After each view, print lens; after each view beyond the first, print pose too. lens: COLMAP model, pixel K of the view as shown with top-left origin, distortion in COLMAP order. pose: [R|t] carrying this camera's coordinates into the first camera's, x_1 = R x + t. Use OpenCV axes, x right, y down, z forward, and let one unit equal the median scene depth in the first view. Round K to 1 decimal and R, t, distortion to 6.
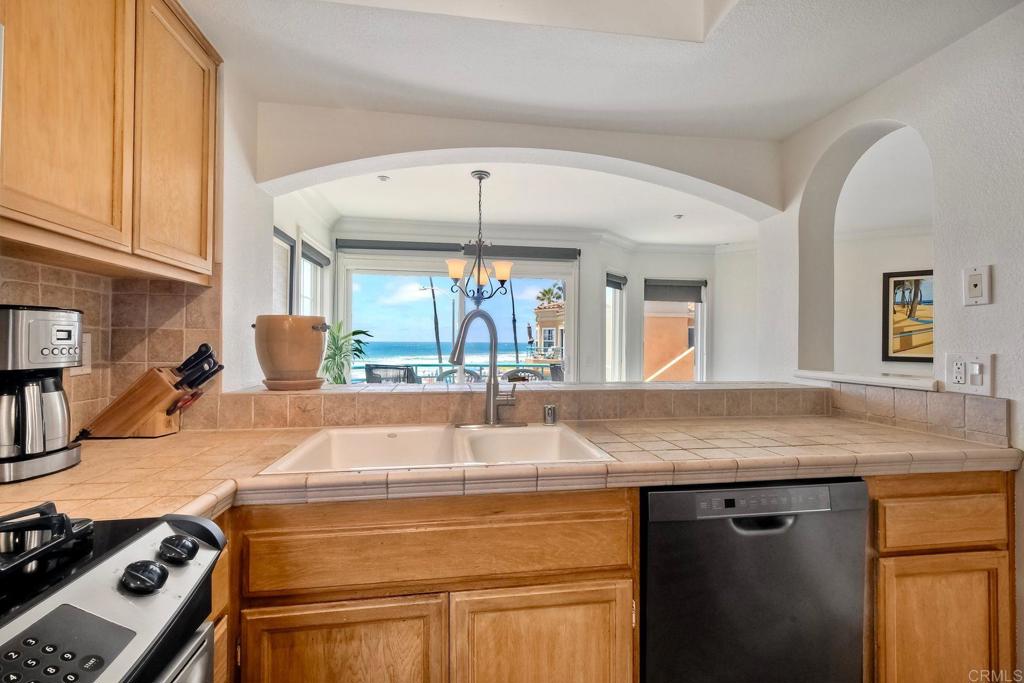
lens RADIAL K [[470.4, 0, 512.0], [0, 470.4, 341.5], [0, 0, 1]] dist [0.000584, 0.000046]
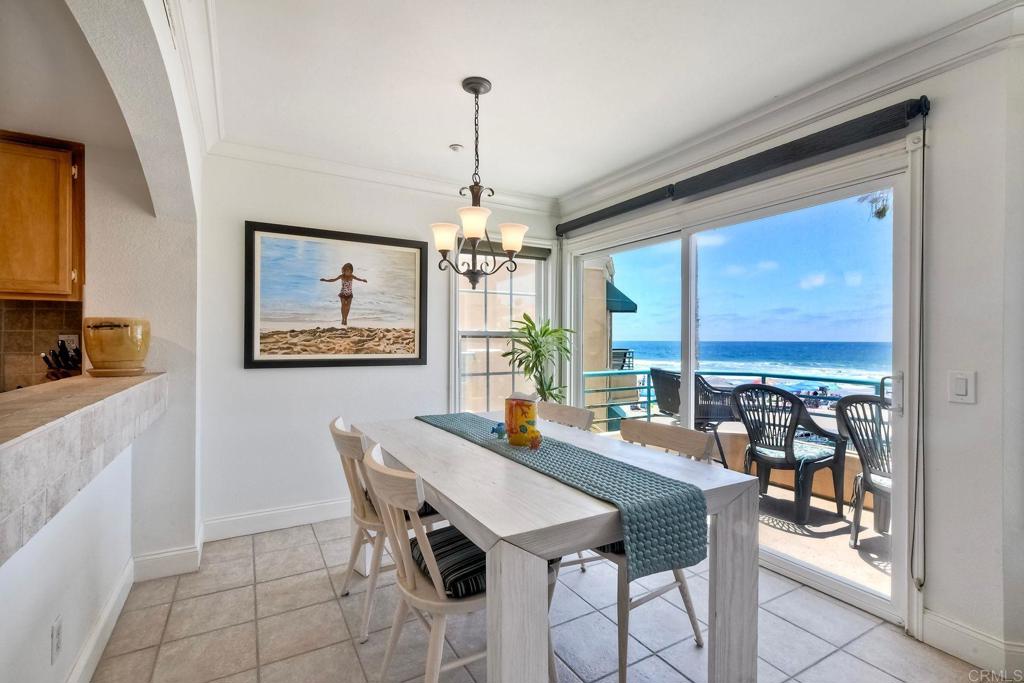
lens RADIAL K [[456.4, 0, 512.0], [0, 456.4, 341.5], [0, 0, 1]] dist [-0.001080, -0.000117]
pose [[0.375671, -0.003328, -0.926747, 0.405365], [0.004269, 0.999989, -0.001861, 0.004823], [0.926743, -0.003257, 0.375681, 0.599892]]
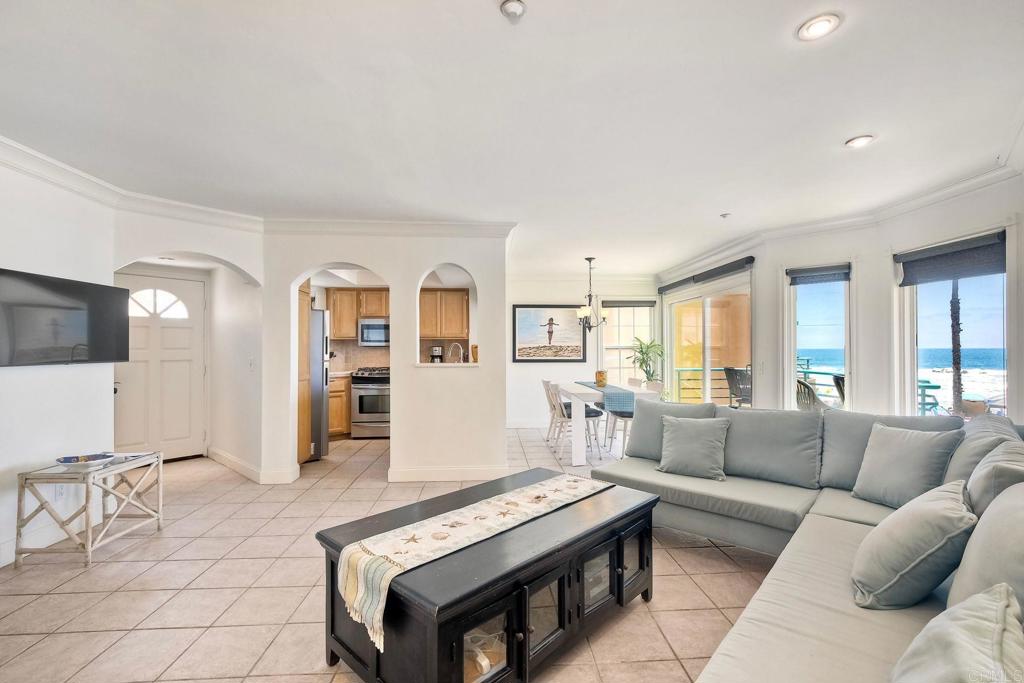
lens RADIAL K [[448.9, 0, 512.0], [0, 448.9, 341.5], [0, 0, 1]] dist [0.000098, -0.000016]
pose [[-0.095125, -0.024375, -0.995167, 1.255922], [0.008698, 0.999642, -0.025316, 0.005552], [0.995427, -0.011064, -0.094879, 0.642016]]
